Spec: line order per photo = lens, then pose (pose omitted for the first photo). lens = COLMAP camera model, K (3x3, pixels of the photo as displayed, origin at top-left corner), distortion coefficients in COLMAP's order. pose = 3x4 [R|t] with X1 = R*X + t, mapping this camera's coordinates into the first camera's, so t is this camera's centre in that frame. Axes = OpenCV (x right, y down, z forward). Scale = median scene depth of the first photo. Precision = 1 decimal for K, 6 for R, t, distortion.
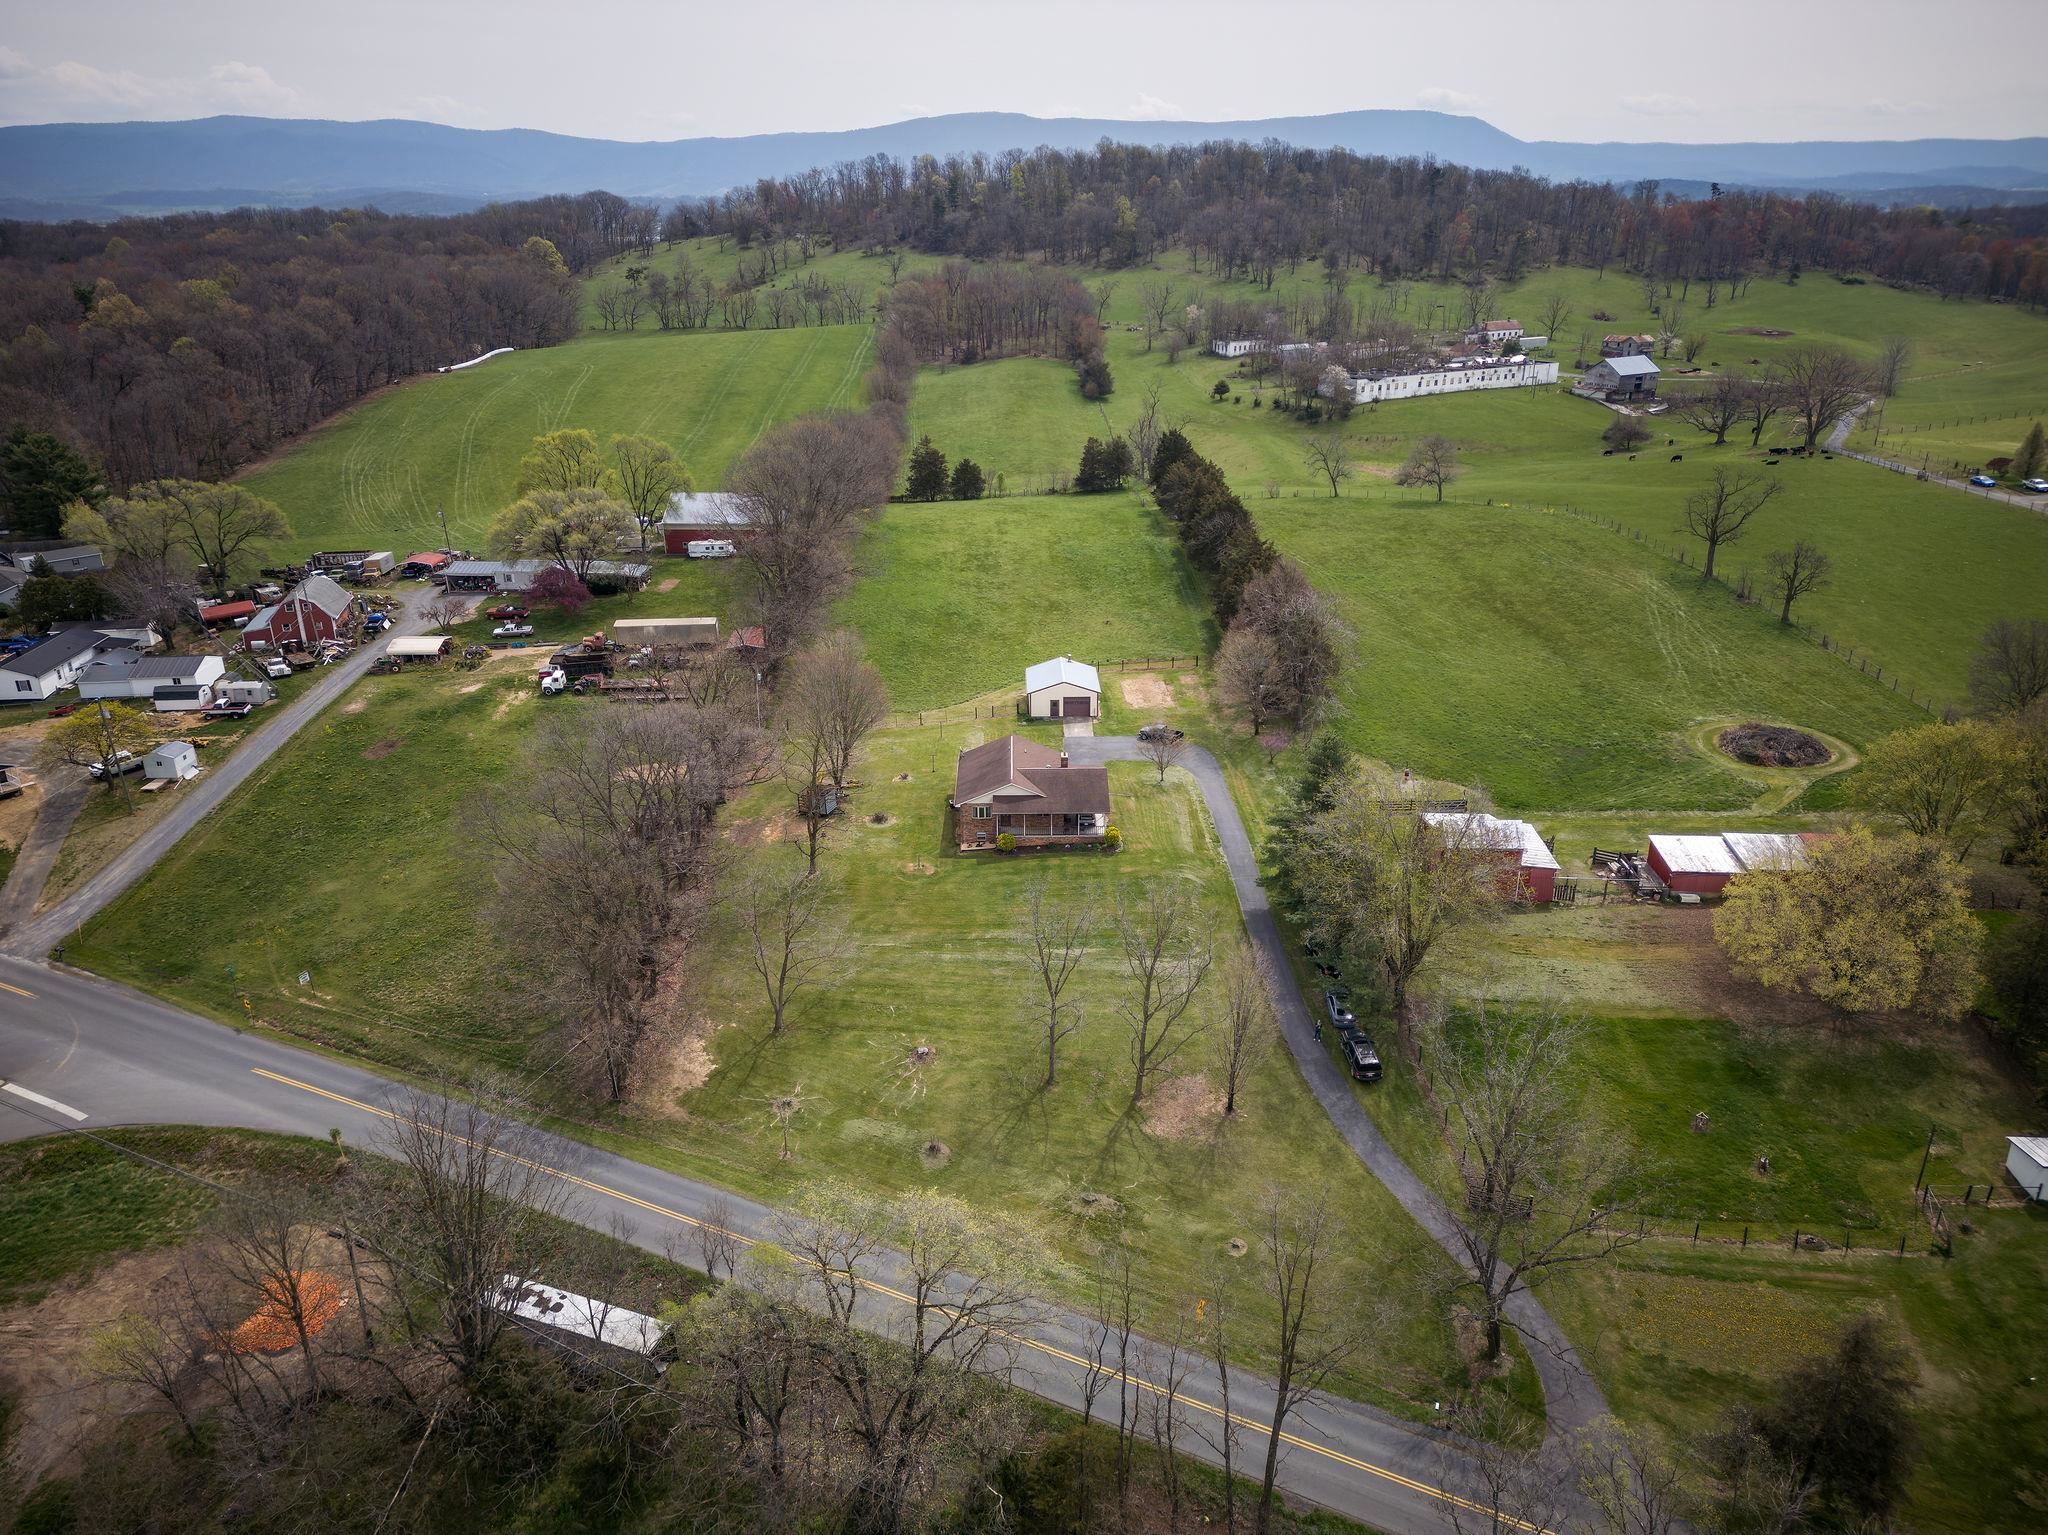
lens RADIAL K [[1431.4, 0, 1032.0], [0, 1431.4, 765.2], [0, 0, 1]] dist [0.088824, -0.061543]
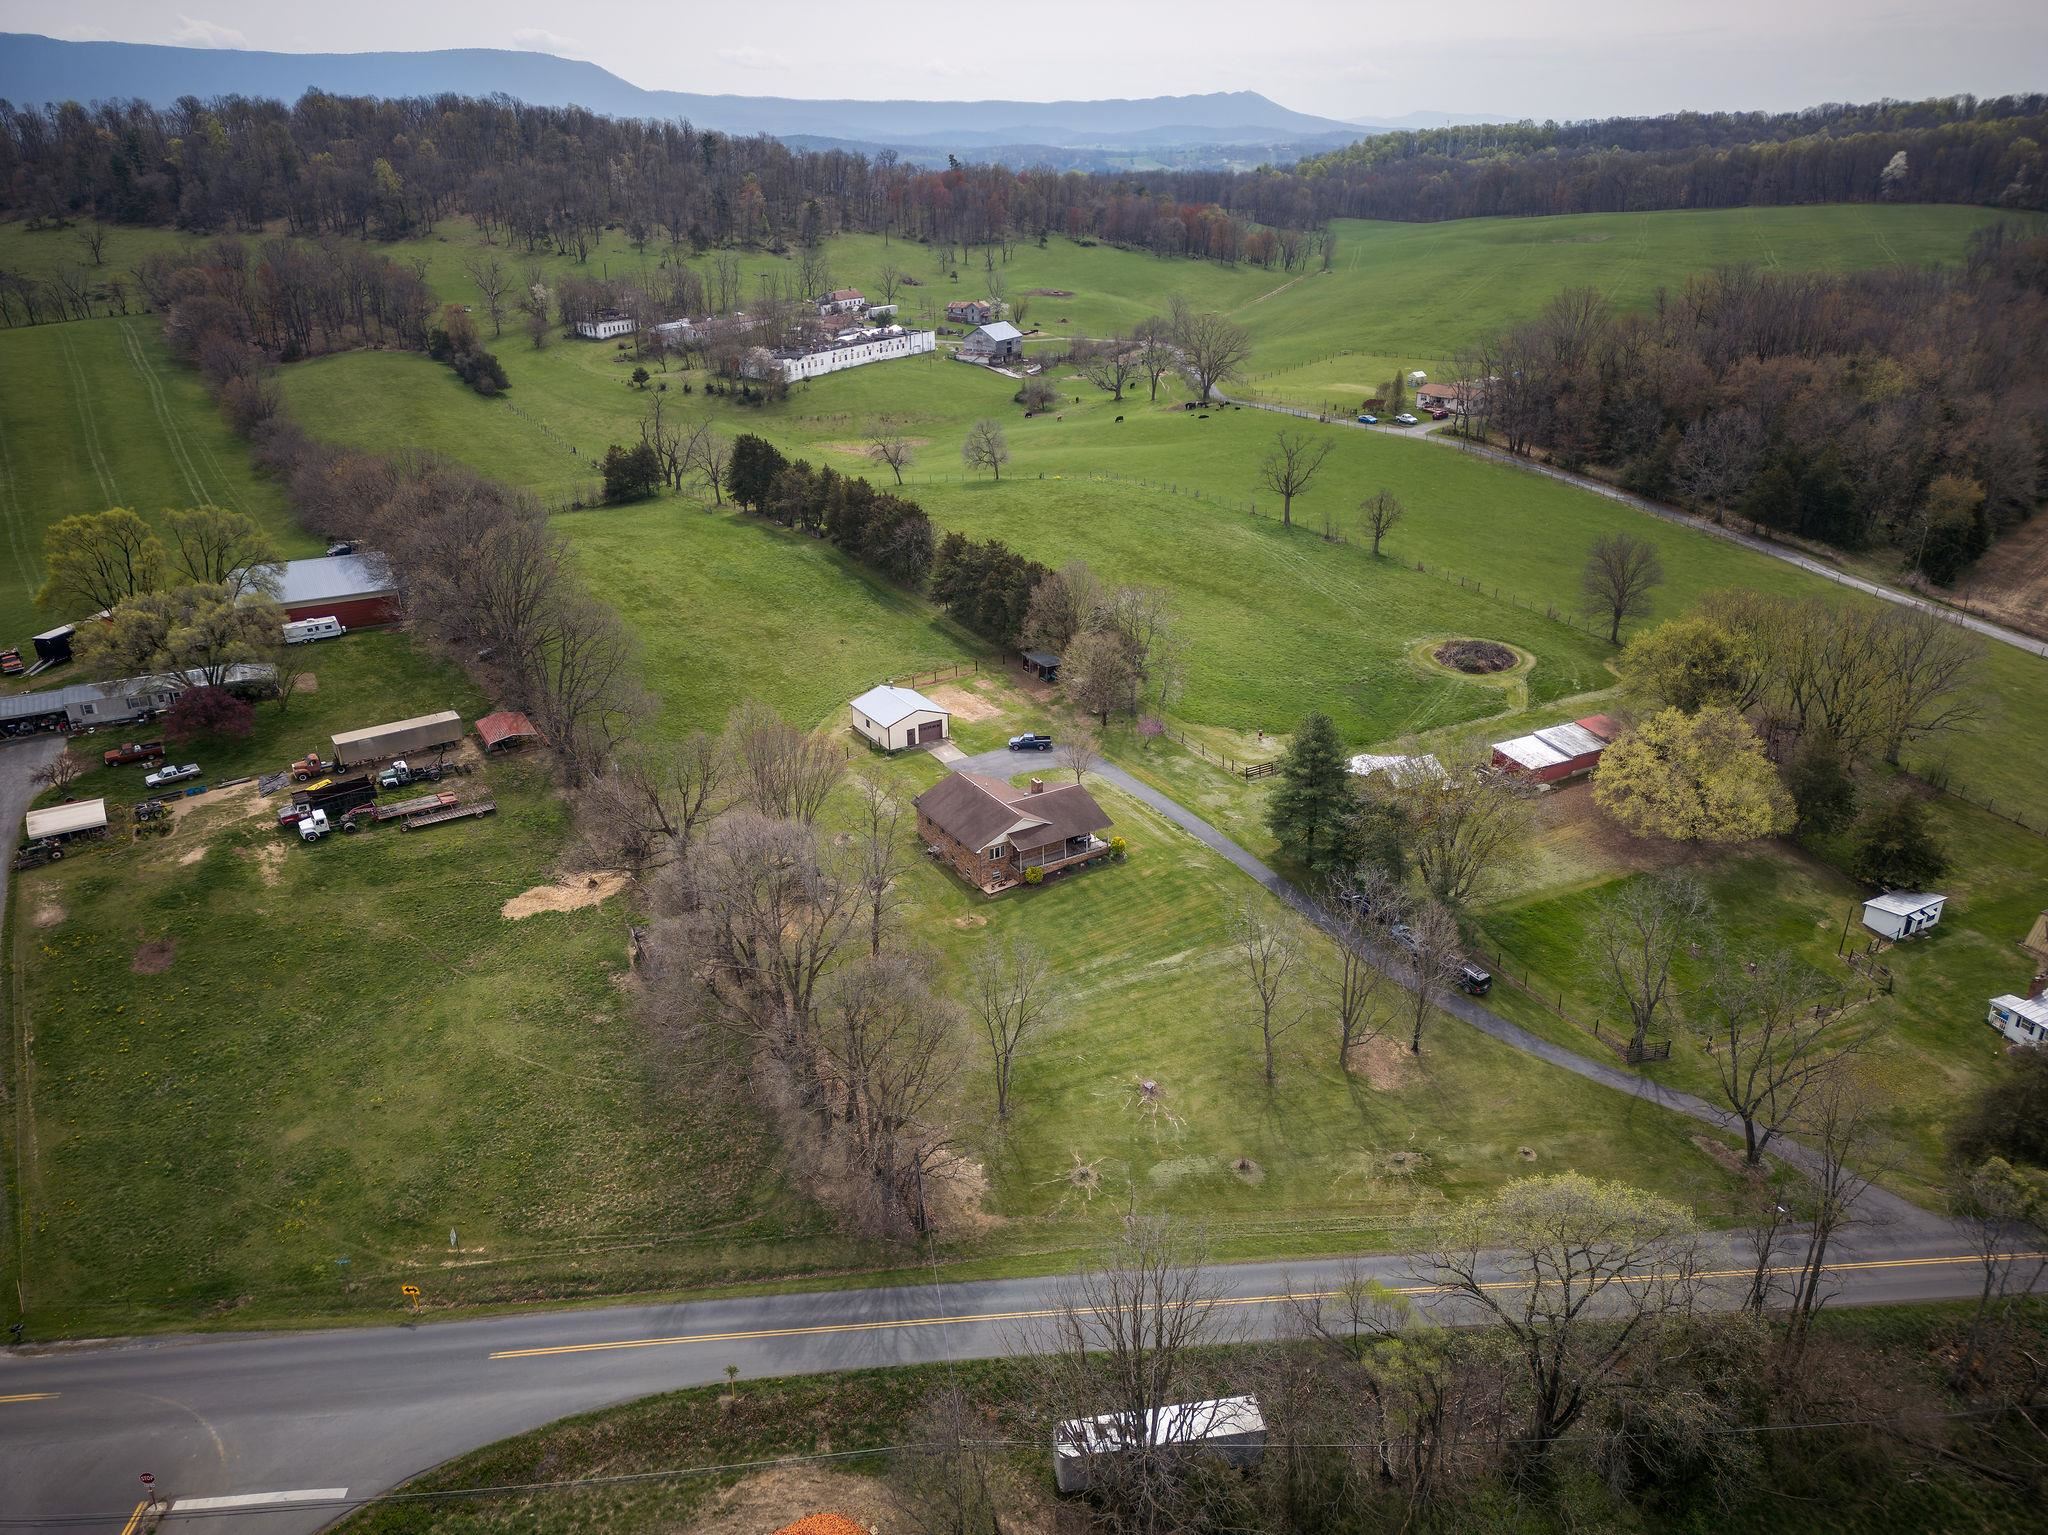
lens RADIAL K [[1431.4, 0, 1030.7], [0, 1431.4, 762.3], [0, 0, 1]] dist [0.088824, -0.061543]
pose [[0.856470, -0.204366, 0.474019, -0.351291], [0.190302, 0.978616, 0.078072, -0.076134], [-0.479838, 0.023341, 0.877046, 0.069163]]
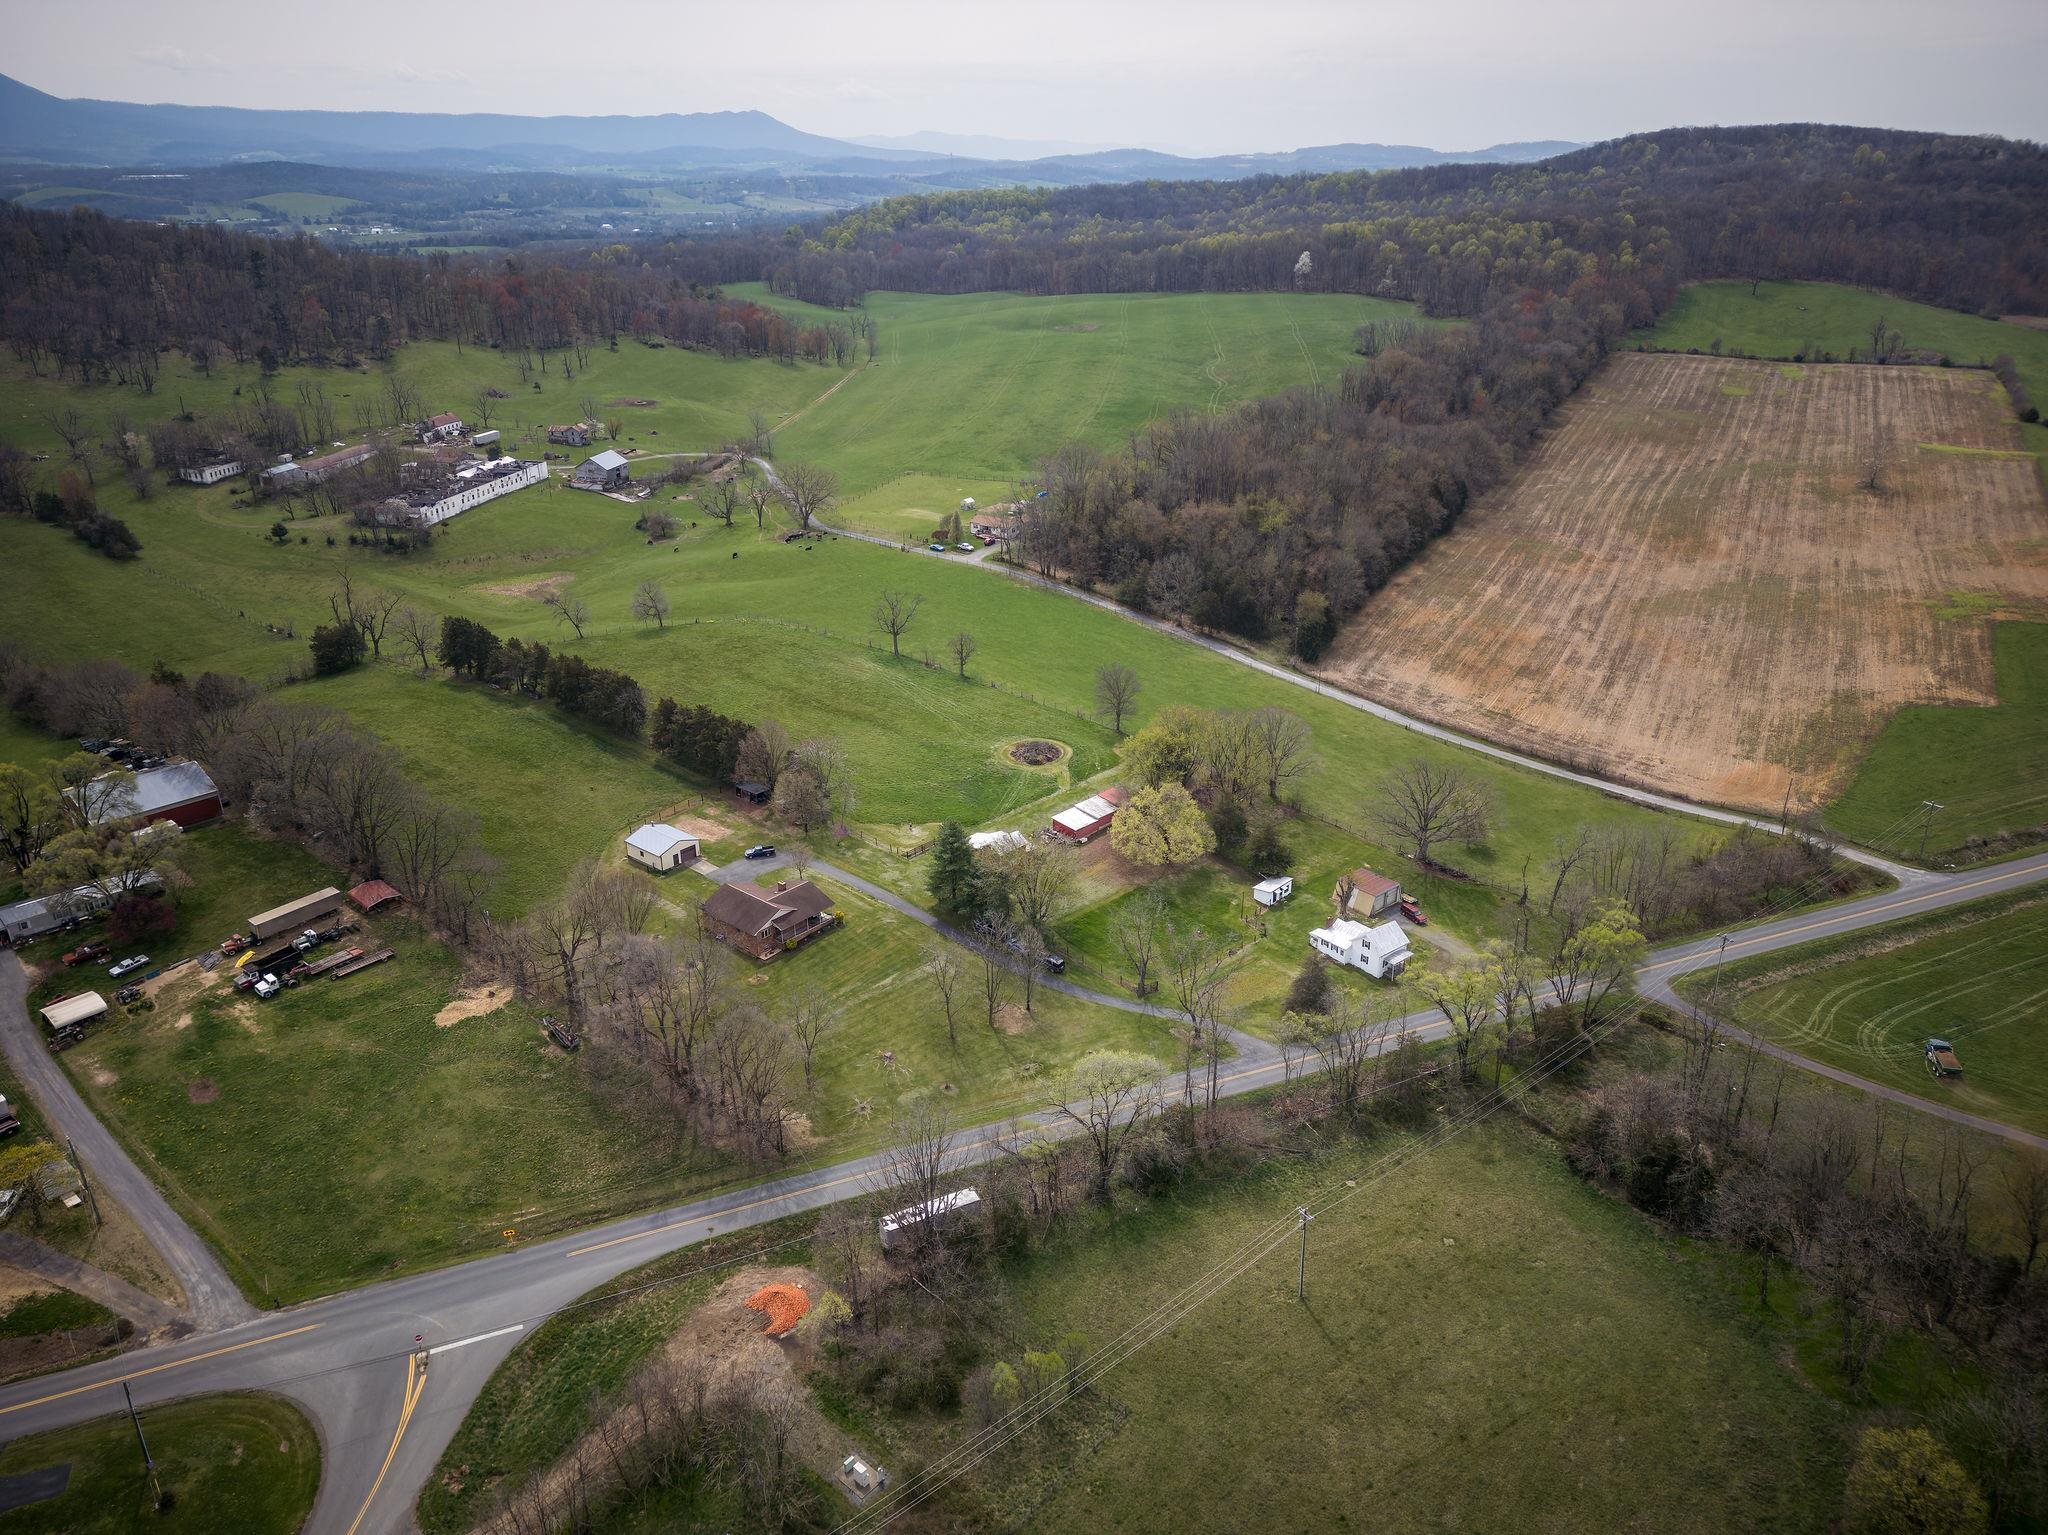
lens RADIAL K [[1431.4, 0, 1031.3], [0, 1431.4, 764.2], [0, 0, 1]] dist [0.088824, -0.061543]
pose [[0.659786, -0.291629, 0.692557, -0.660653], [0.275323, 0.951351, 0.138309, -0.212175], [-0.699200, 0.099423, 0.707979, -0.277847]]
